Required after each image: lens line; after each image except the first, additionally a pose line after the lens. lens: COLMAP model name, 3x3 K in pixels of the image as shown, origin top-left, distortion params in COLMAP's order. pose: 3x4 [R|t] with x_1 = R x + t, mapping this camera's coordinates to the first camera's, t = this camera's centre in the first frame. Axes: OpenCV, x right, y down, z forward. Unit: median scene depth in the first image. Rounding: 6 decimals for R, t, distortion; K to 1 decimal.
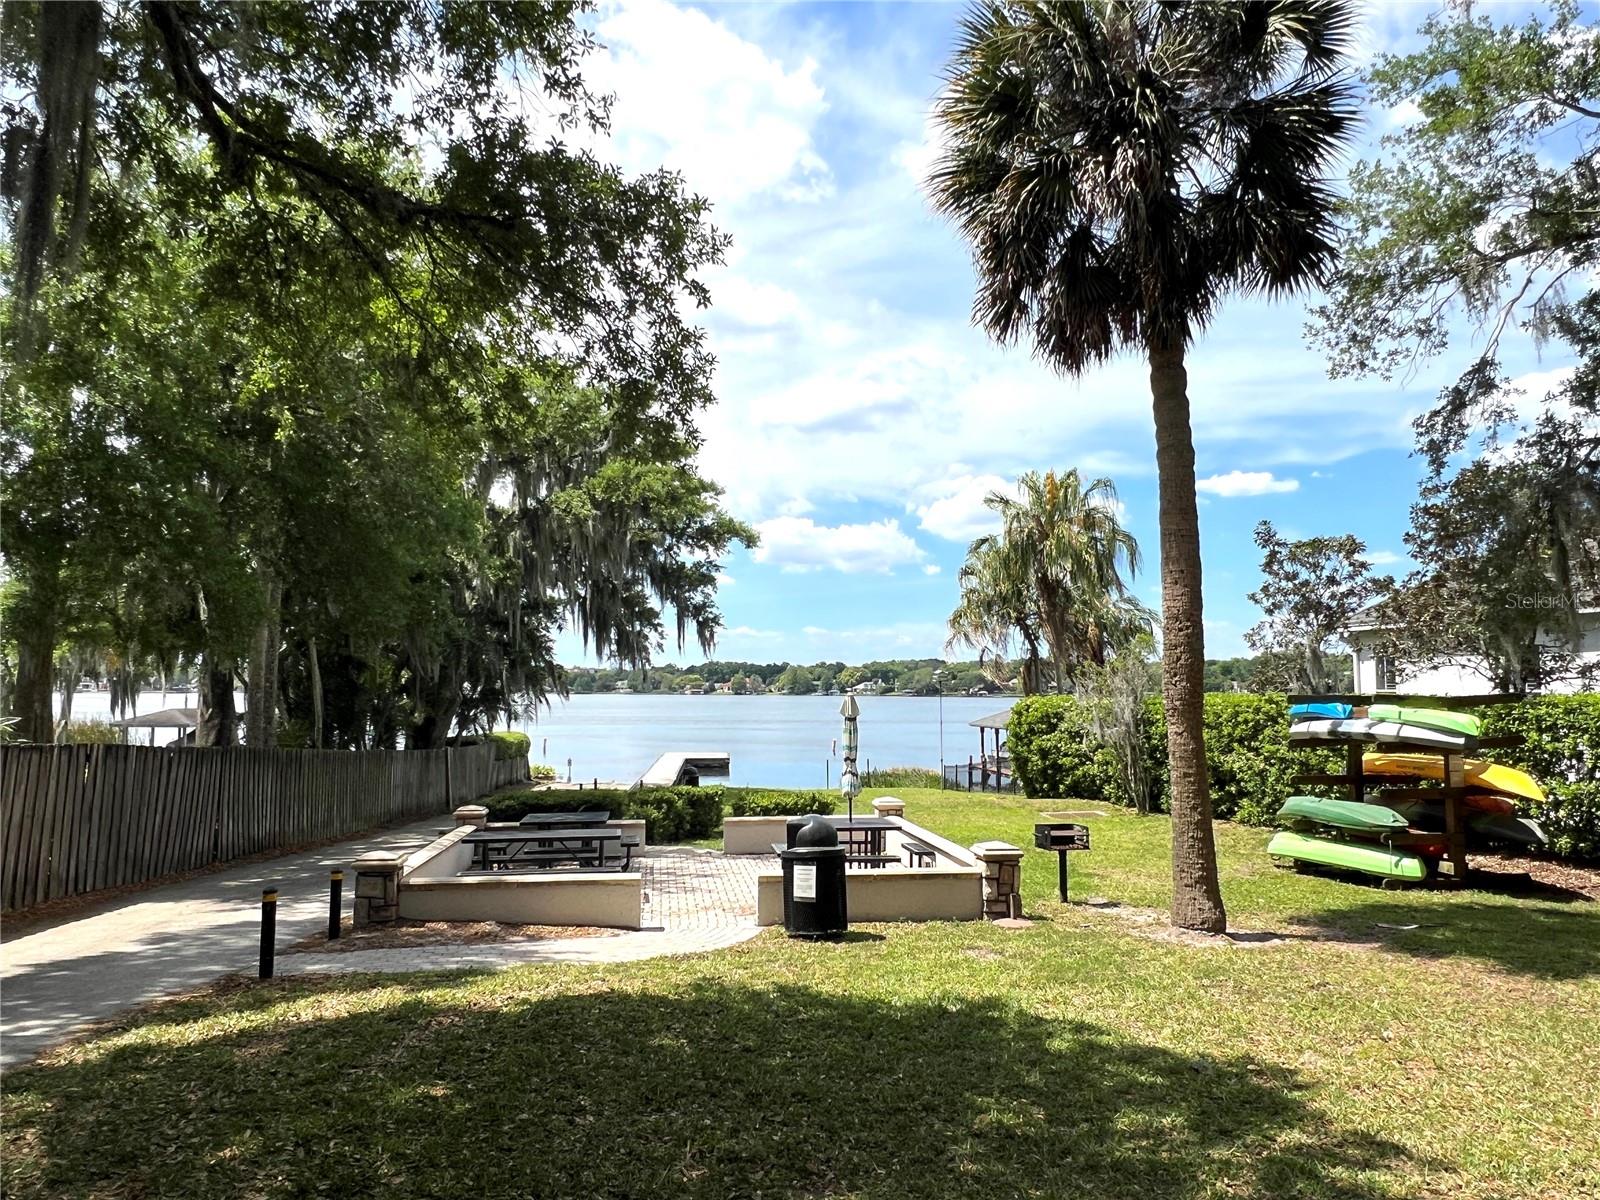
lens RADIAL K [[1066.2, 0, 800.0], [0, 1066.2, 600.0], [0, 0, 1]] dist [0.004436, 0.000521]
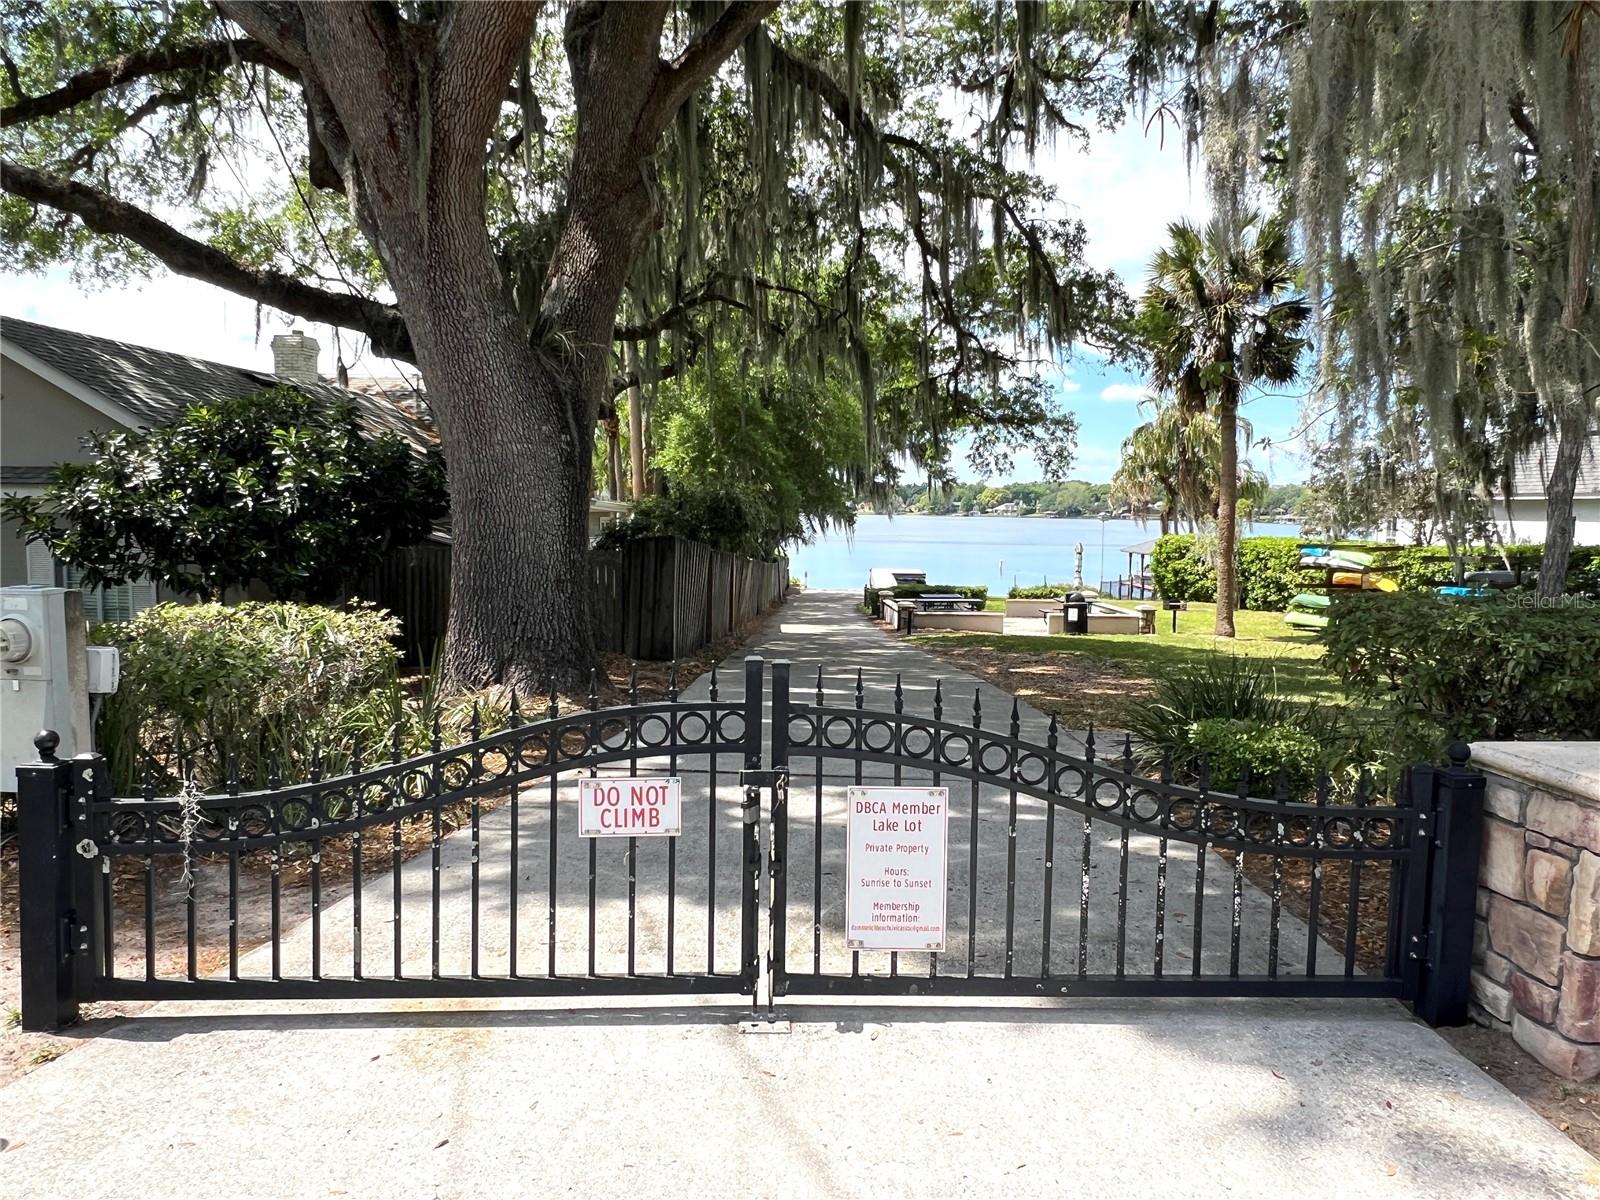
lens RADIAL K [[1066.2, 0, 800.0], [0, 1066.2, 600.0], [0, 0, 1]] dist [0.004436, 0.000521]
pose [[0.991989, 0.020549, -0.124644, -0.128032], [0.000800, 0.985640, 0.168859, -0.085231], [0.126324, -0.167606, 0.977727, -0.639534]]
